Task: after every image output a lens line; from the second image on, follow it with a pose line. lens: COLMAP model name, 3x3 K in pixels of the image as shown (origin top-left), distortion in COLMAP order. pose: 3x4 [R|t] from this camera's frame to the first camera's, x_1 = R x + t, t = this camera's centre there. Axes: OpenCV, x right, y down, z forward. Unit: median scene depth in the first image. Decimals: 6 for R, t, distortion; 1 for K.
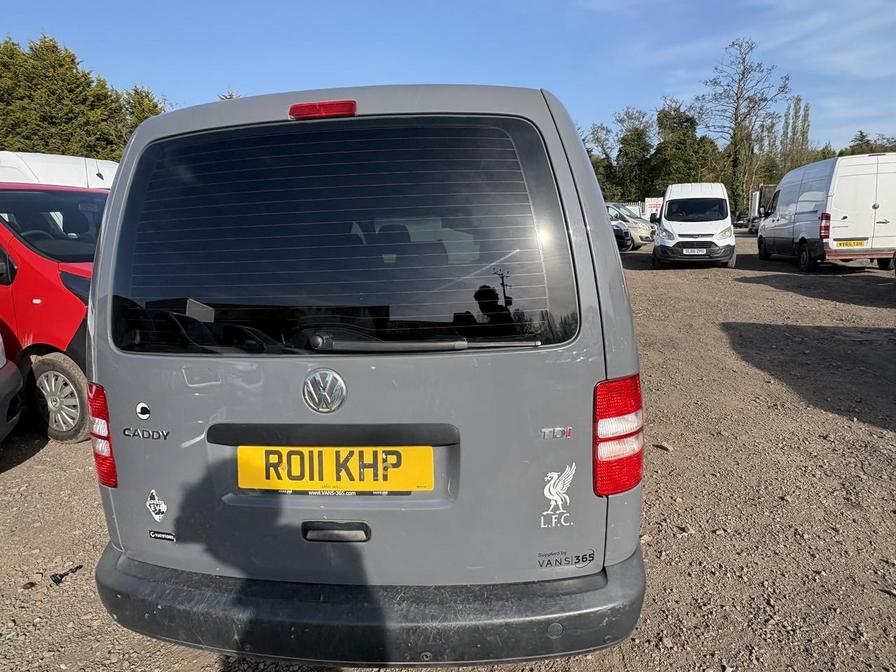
lens RADIAL K [[570.3, 0, 448.0], [0, 570.3, 336.0], [0, 0, 1]] dist [0.005081, -0.001994]
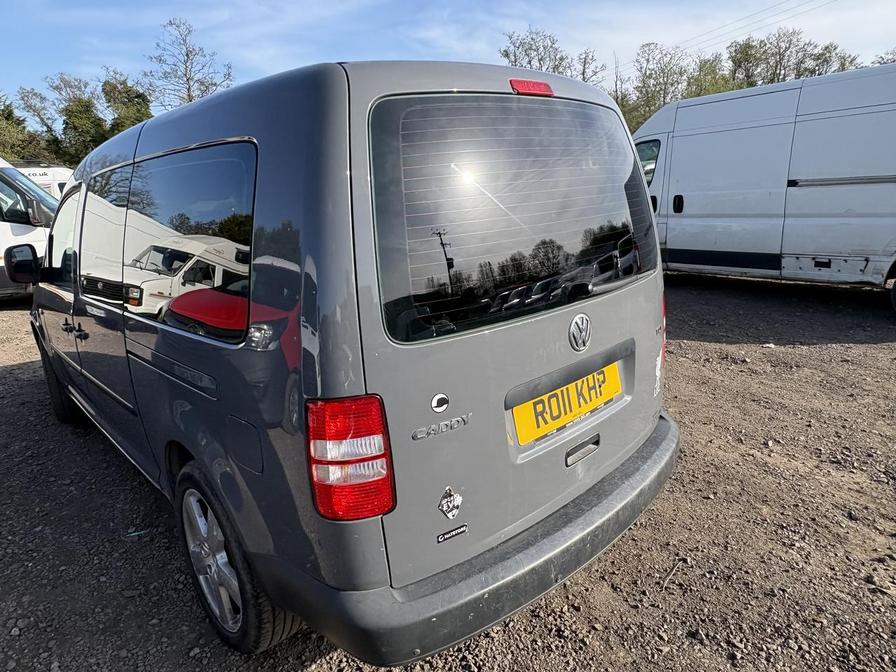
lens RADIAL K [[570.3, 0, 448.0], [0, 570.3, 336.0], [0, 0, 1]] dist [0.005081, -0.001994]
pose [[0.644936, -0.198153, 0.738101, -0.143324], [0.175337, 0.978405, 0.109460, -0.008282], [-0.743851, 0.058821, 0.665752, 0.047612]]
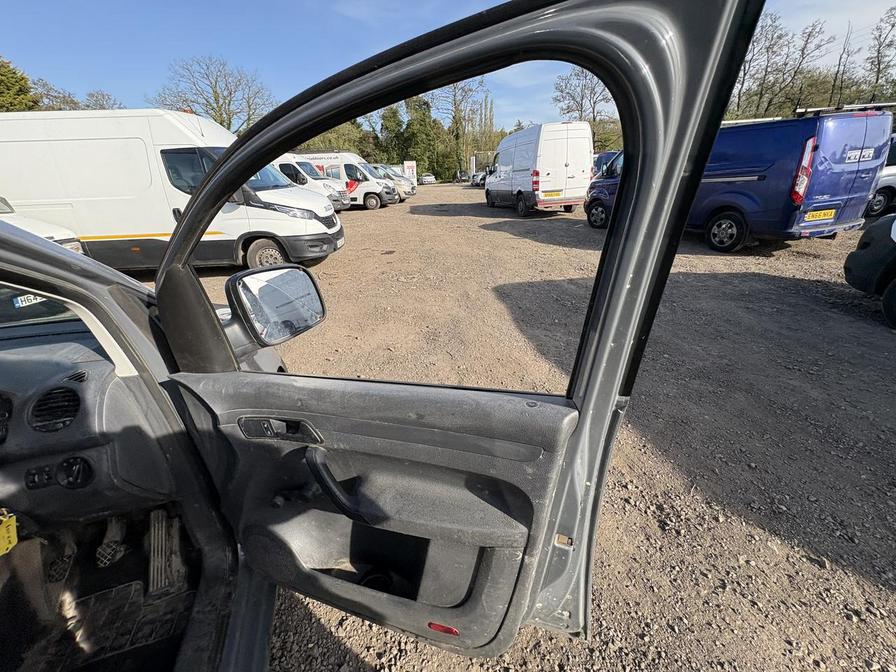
lens RADIAL K [[360.2, 0, 448.9], [0, 360.2, 340.9], [0, 0, 1]] dist [0.000314, 0.000593]
pose [[0.906377, -0.188590, 0.378040, 0.083891], [0.100638, 0.965457, 0.240344, -0.051525], [-0.410308, -0.179797, 0.894047, 0.250678]]
